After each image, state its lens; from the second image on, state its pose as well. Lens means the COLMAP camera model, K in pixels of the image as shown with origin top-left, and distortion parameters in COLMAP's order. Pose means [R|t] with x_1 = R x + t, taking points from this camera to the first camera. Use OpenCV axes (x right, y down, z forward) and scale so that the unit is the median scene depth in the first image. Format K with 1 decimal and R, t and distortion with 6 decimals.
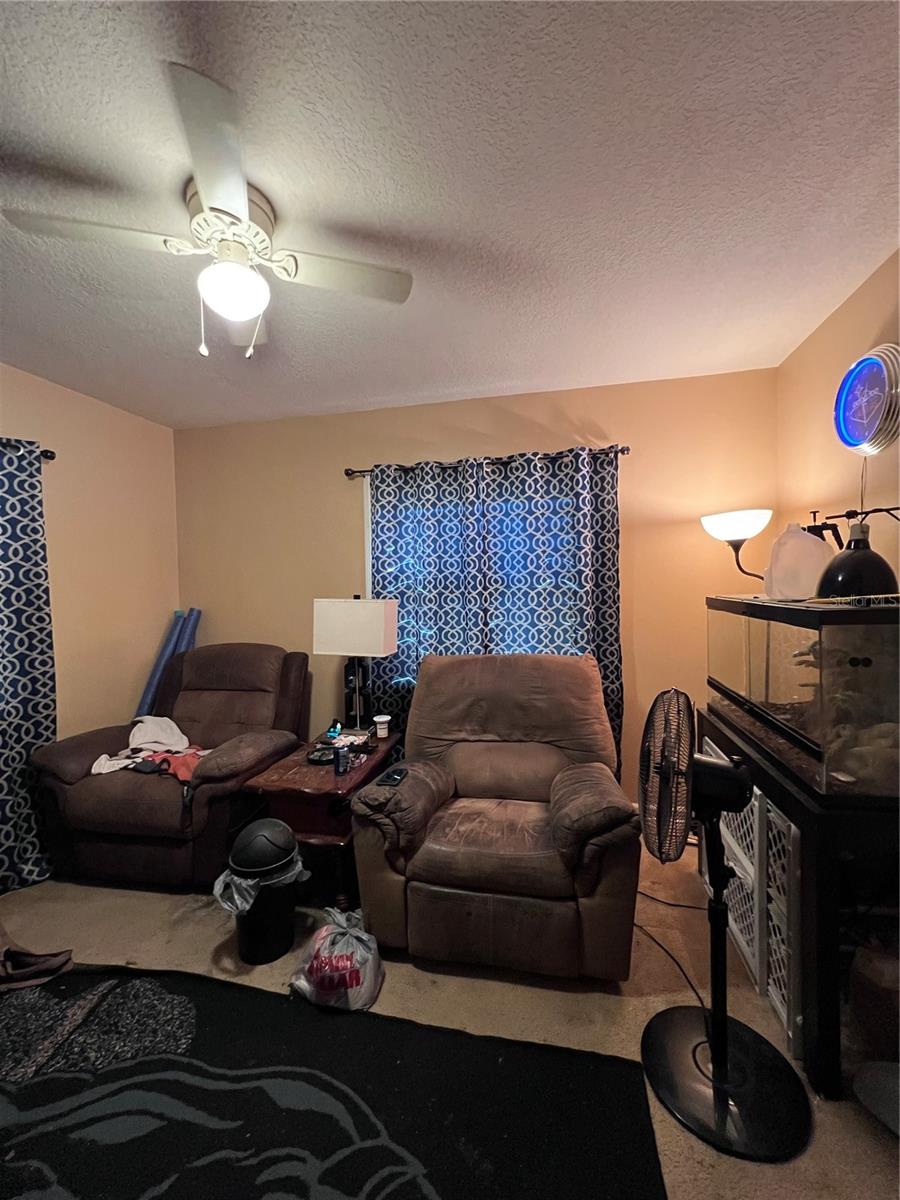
lens RADIAL K [[479.1, 0, 450.9], [0, 479.1, 597.8], [0, 0, 1]] dist [-0.001759, -0.000295]
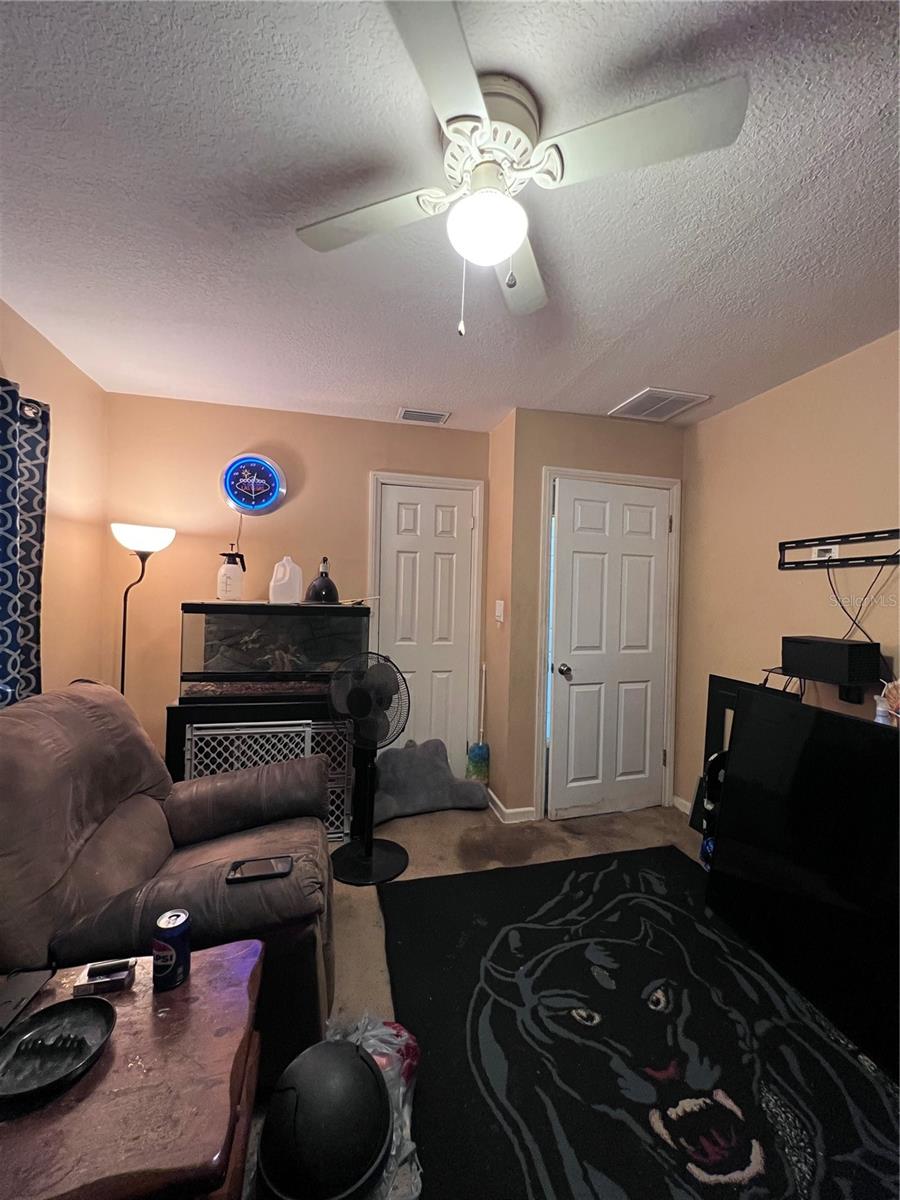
lens RADIAL K [[479.1, 0, 450.9], [0, 479.1, 597.8], [0, 0, 1]] dist [-0.001759, -0.000295]
pose [[-0.443009, 0.006810, 0.896492, -0.587352], [0.010158, 0.999945, -0.002576, -0.003006], [-0.896460, 0.007965, -0.443053, 0.725054]]
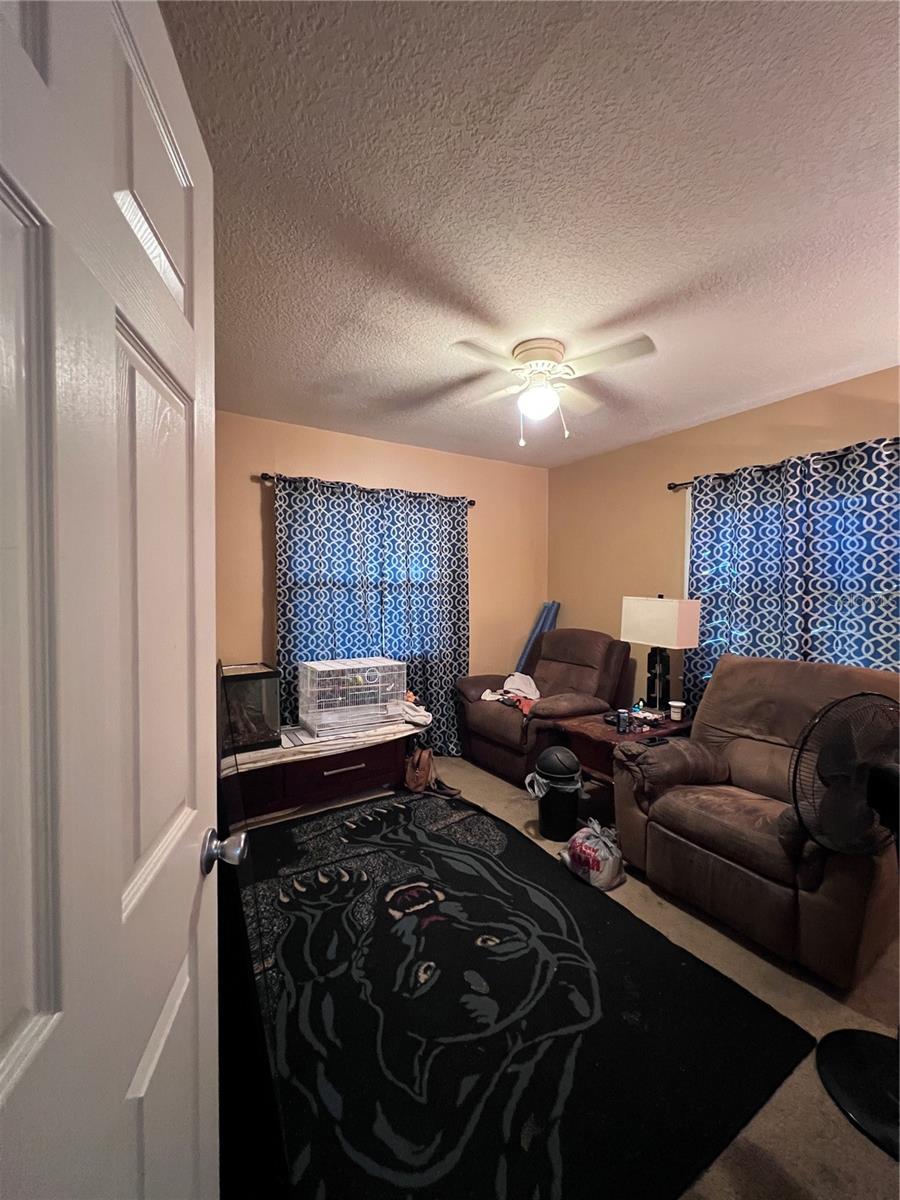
lens RADIAL K [[479.1, 0, 450.9], [0, 479.1, 597.8], [0, 0, 1]] dist [-0.001759, -0.000295]
pose [[0.690940, 0.038380, -0.721893, 0.273997], [-0.037907, 0.999139, 0.016838, 0.001398], [0.721918, 0.015731, 0.691800, -0.164811]]
